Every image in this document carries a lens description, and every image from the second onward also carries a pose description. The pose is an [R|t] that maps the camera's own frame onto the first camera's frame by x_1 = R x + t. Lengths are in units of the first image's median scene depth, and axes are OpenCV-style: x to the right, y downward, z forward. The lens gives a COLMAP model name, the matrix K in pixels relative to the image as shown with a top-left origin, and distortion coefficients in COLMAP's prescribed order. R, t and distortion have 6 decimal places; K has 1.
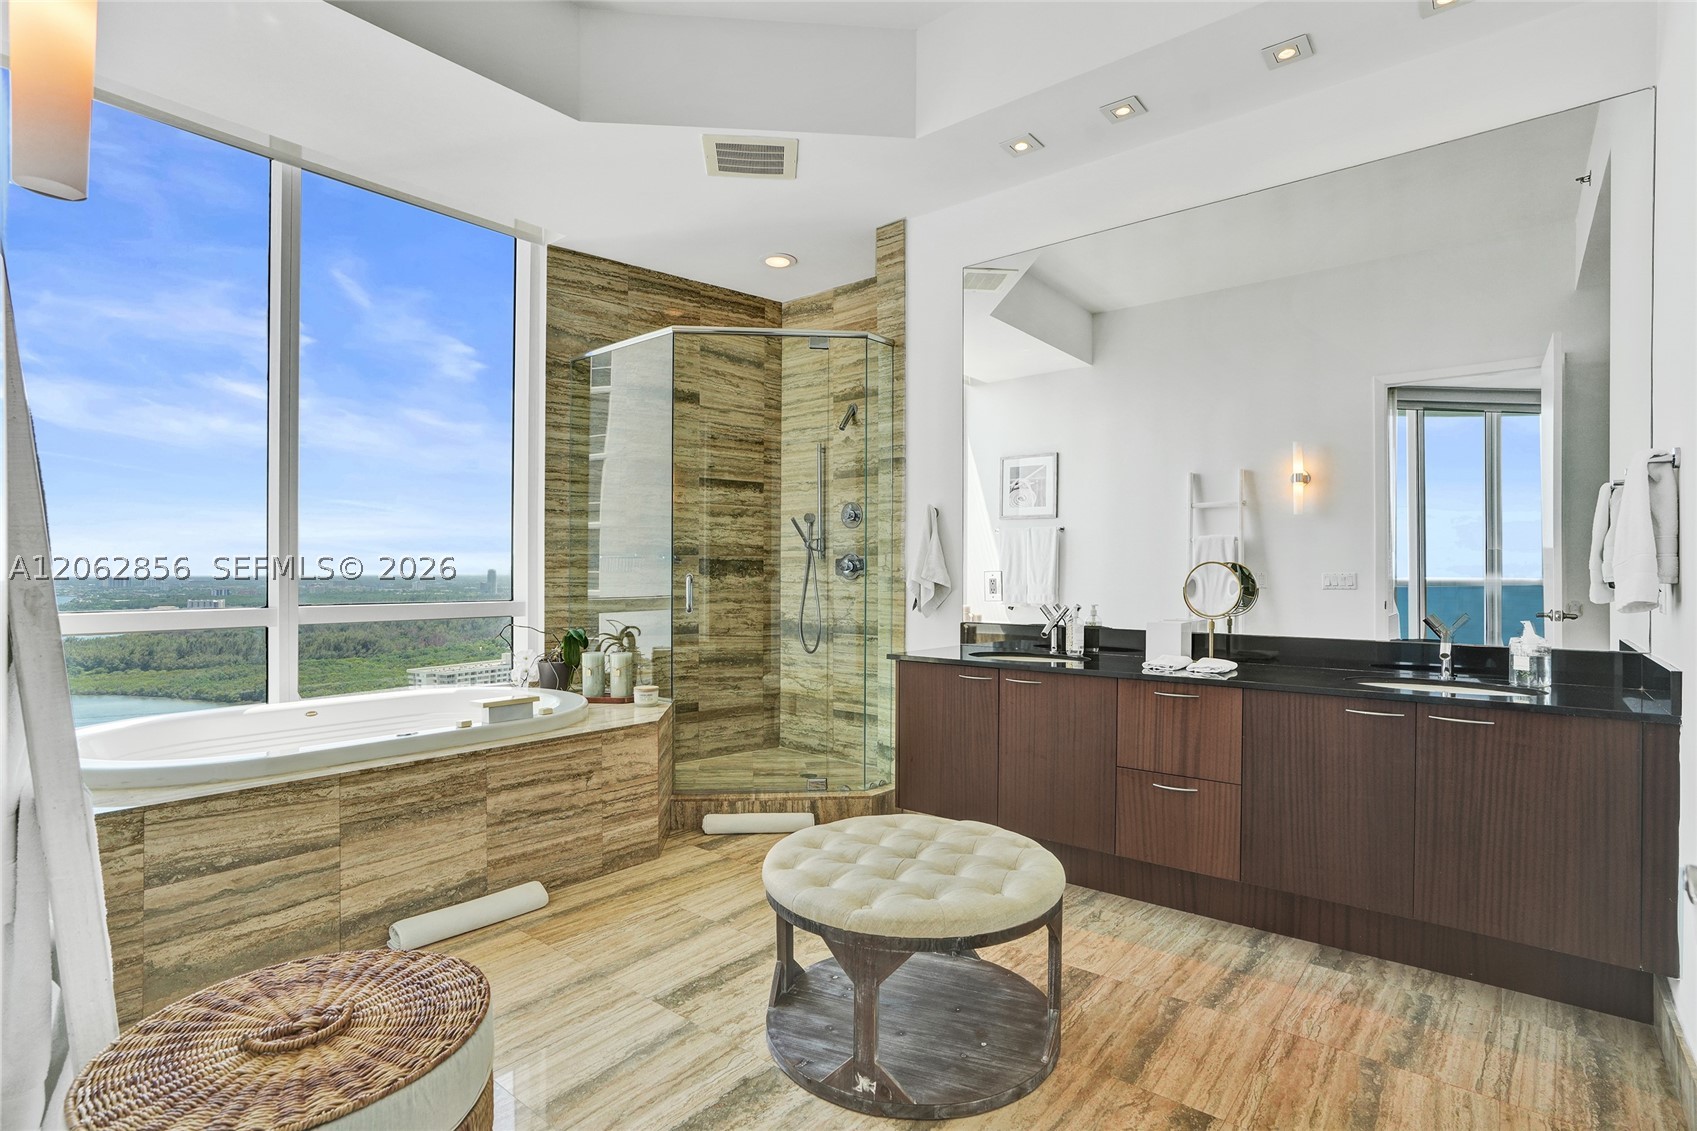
lens RADIAL K [[805.8, 0, 858.7], [0, 805.8, 570.2], [0, 0, 1]] dist [-0.015939, 0.004363]
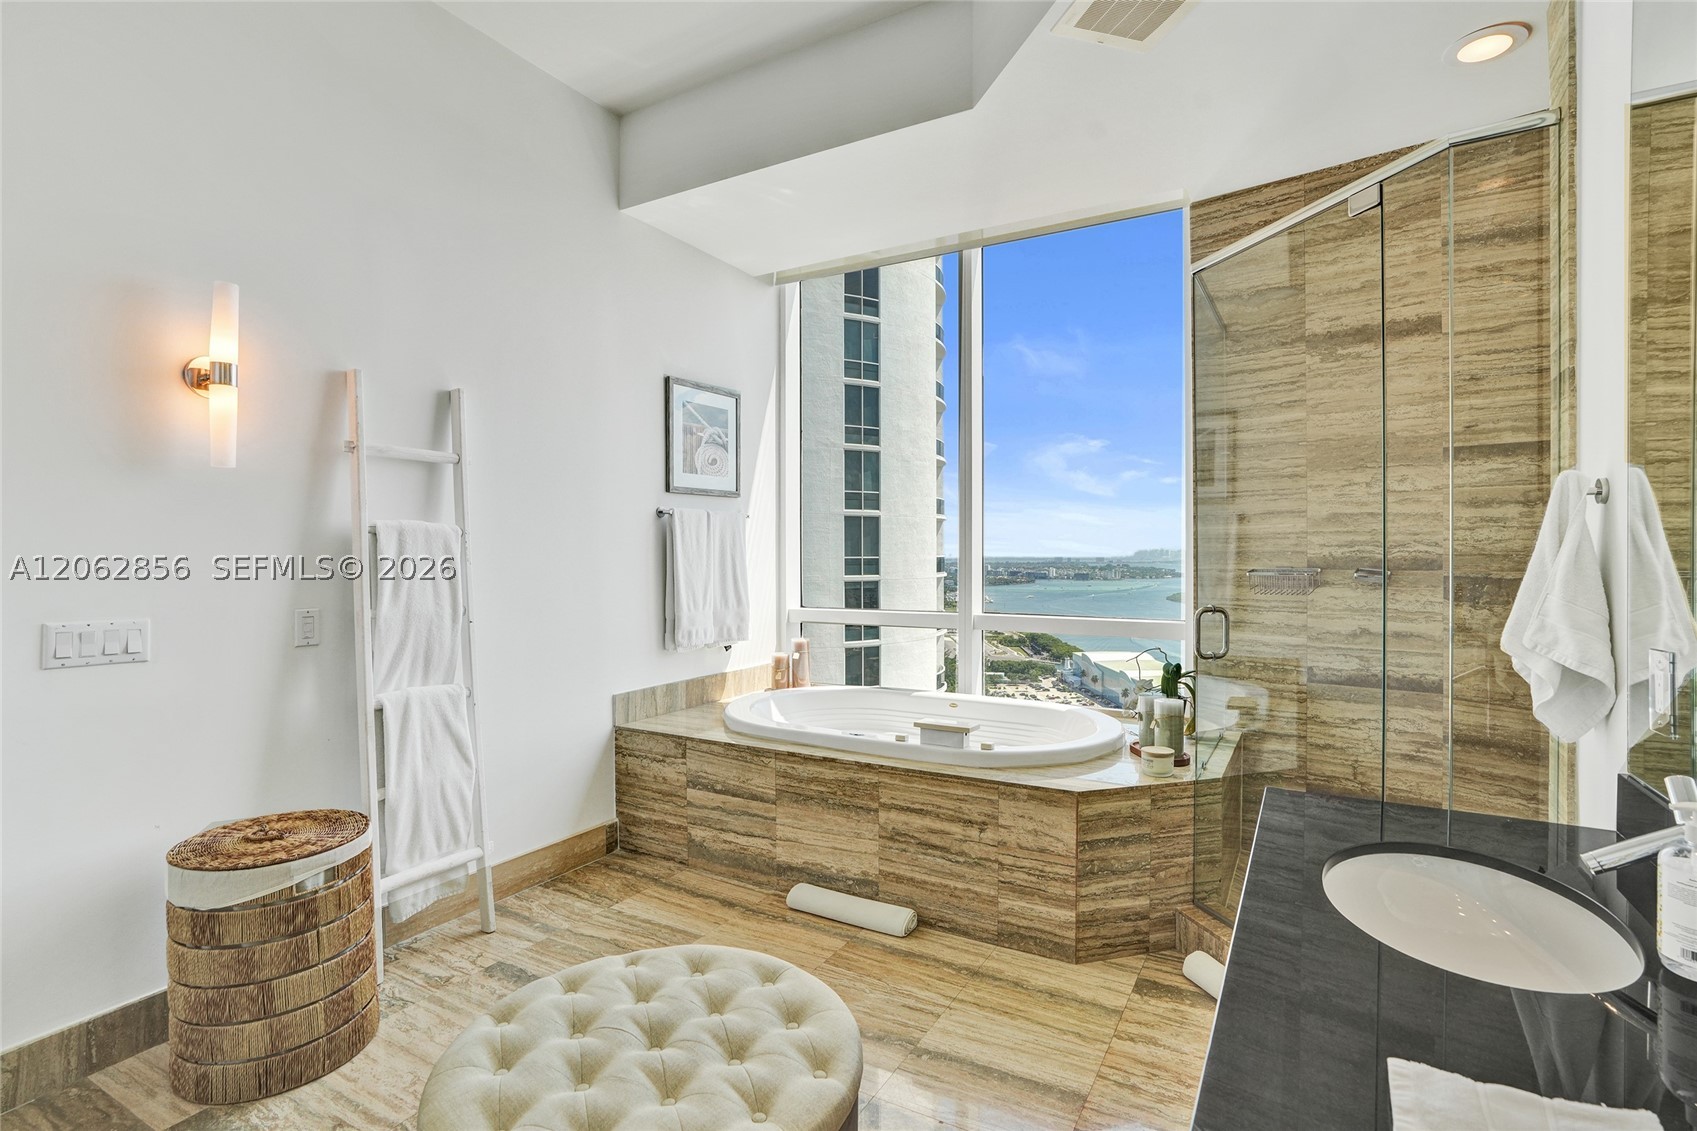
lens RADIAL K [[805.8, 0, 847.2], [0, 805.8, 552.7], [0, 0, 1]] dist [-0.015939, 0.004363]
pose [[0.192854, 0.000613, -0.981227, 0.557156], [0.001813, 0.999998, 0.000981, -0.058507], [0.981226, -0.001968, 0.192852, 0.717676]]
